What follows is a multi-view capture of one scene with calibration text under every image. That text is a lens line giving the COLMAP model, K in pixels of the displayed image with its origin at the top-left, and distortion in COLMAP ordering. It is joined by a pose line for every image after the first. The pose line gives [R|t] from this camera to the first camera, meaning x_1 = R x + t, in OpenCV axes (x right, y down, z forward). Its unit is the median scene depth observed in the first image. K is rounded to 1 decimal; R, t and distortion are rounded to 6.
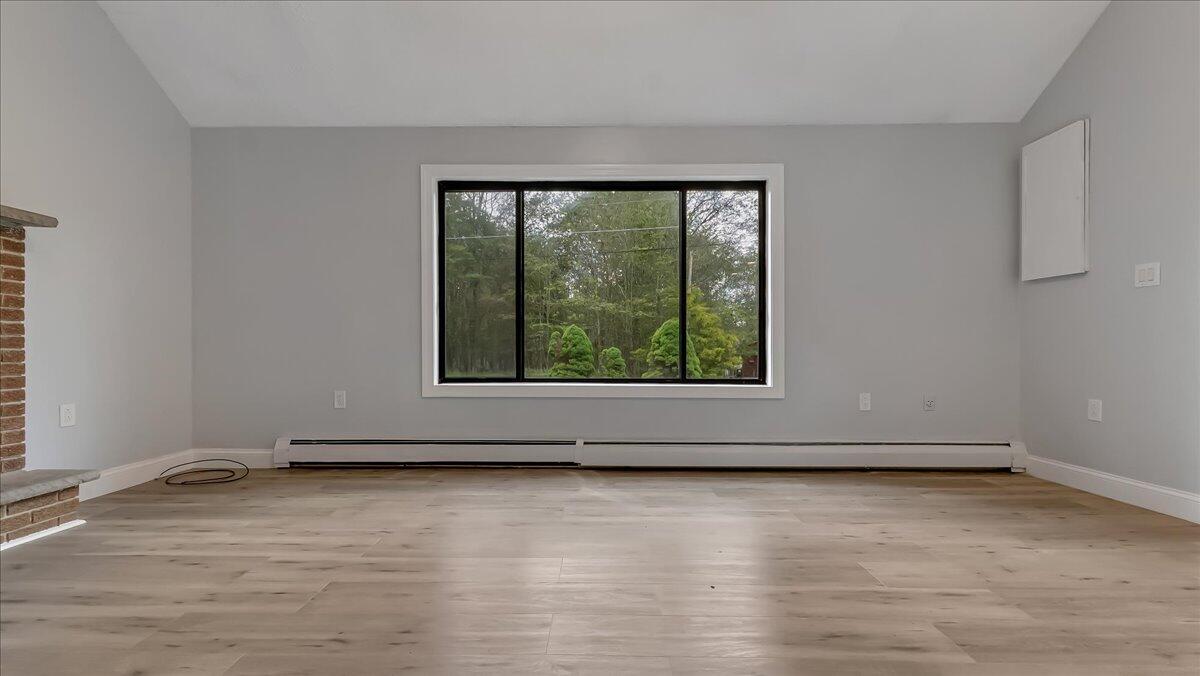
lens RADIAL K [[509.3, 0, 597.0], [0, 509.3, 348.2], [0, 0, 1]] dist [0.002677, 0.000285]
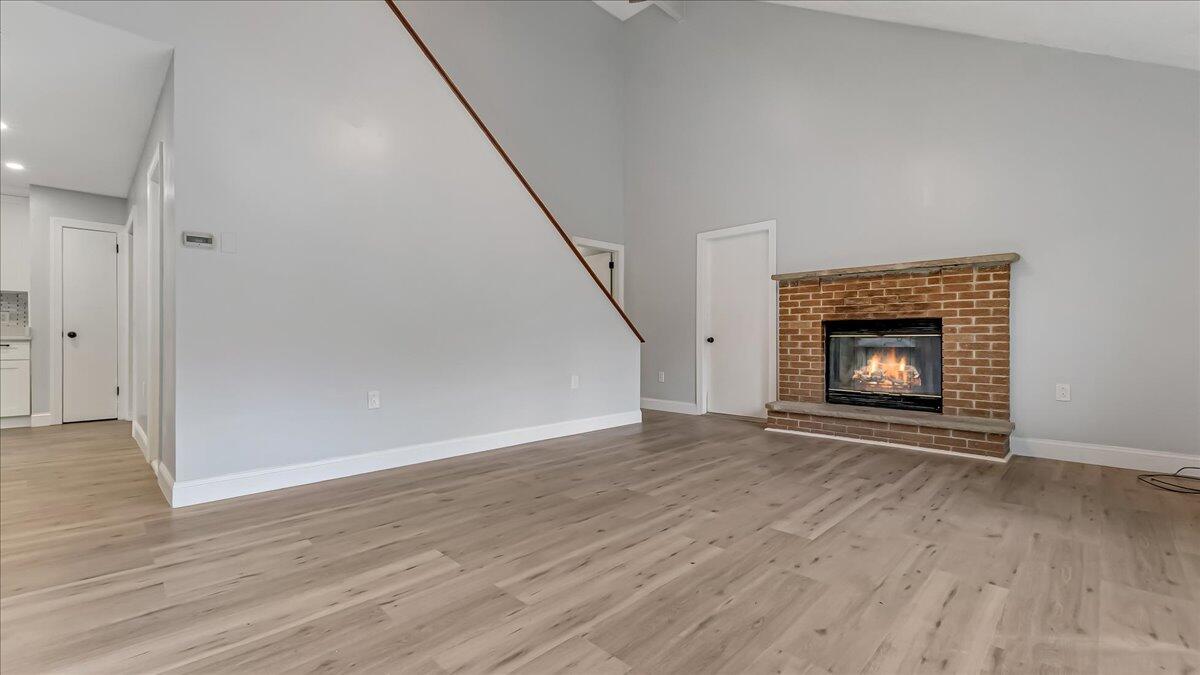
lens RADIAL K [[506.0, 0, 591.9], [0, 506.0, 338.6], [0, 0, 1]] dist [0.012217, 0.000105]
pose [[-0.703832, -0.002364, -0.710362, 0.596062], [-0.001326, 0.999997, -0.002014, -0.002668], [0.710365, -0.000476, -0.703833, 0.835924]]
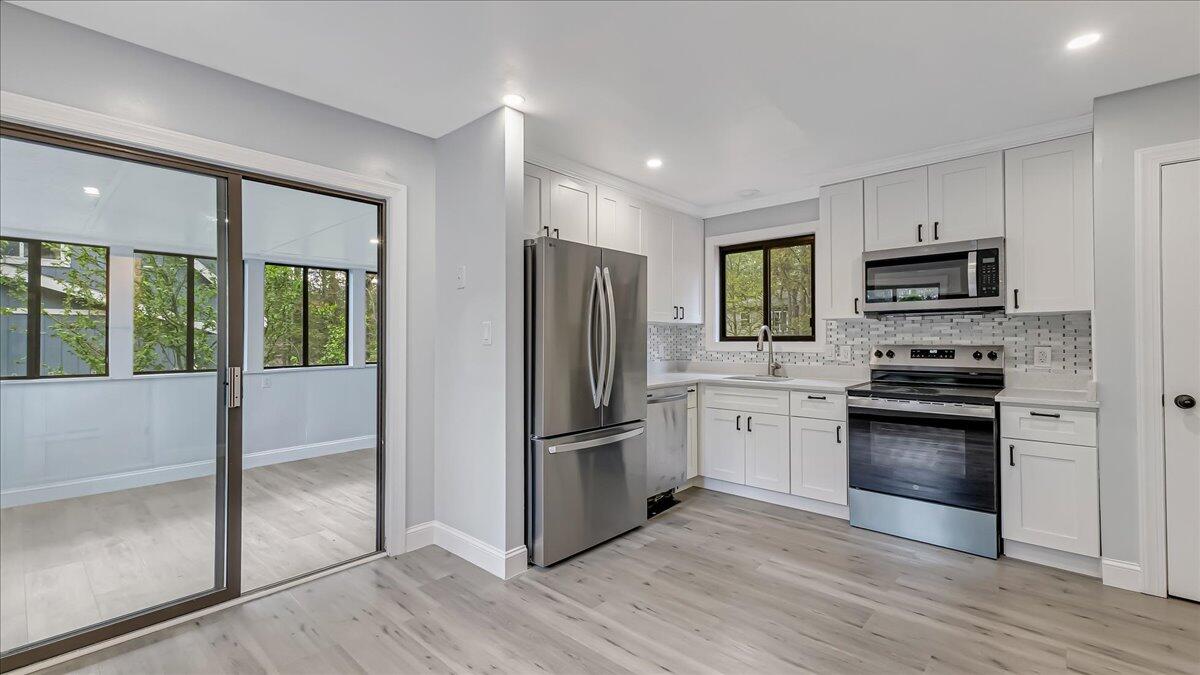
lens RADIAL K [[508.8, 0, 594.9], [0, 508.8, 336.0], [0, 0, 1]] dist [0.003741, 0.000452]
pose [[-0.741131, 0.004499, 0.671346, 0.723809], [0.002142, 0.999988, -0.004336, -0.100387], [-0.671357, -0.001776, -0.741132, -0.306820]]
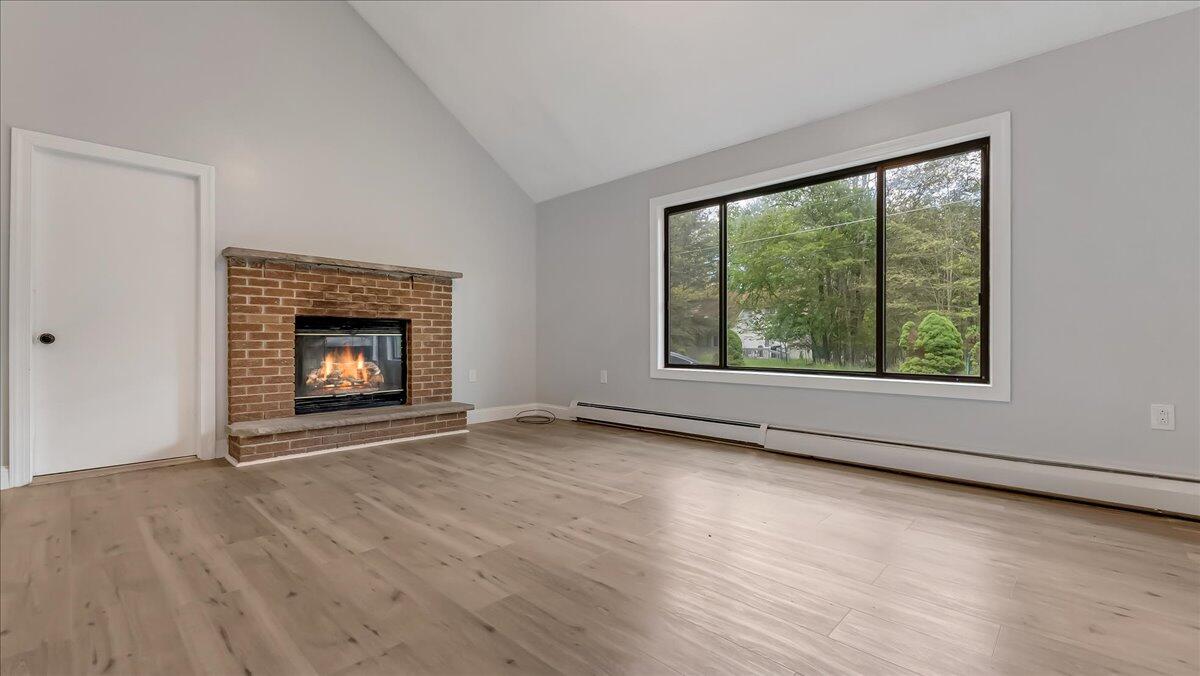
lens RADIAL K [[508.8, 0, 594.9], [0, 508.8, 336.5], [0, 0, 1]] dist [0.003741, 0.000452]
pose [[0.726573, -0.006210, -0.687061, 0.451234], [0.000343, 0.999962, -0.008675, 0.002233], [0.687089, 0.006067, 0.726548, -0.038006]]
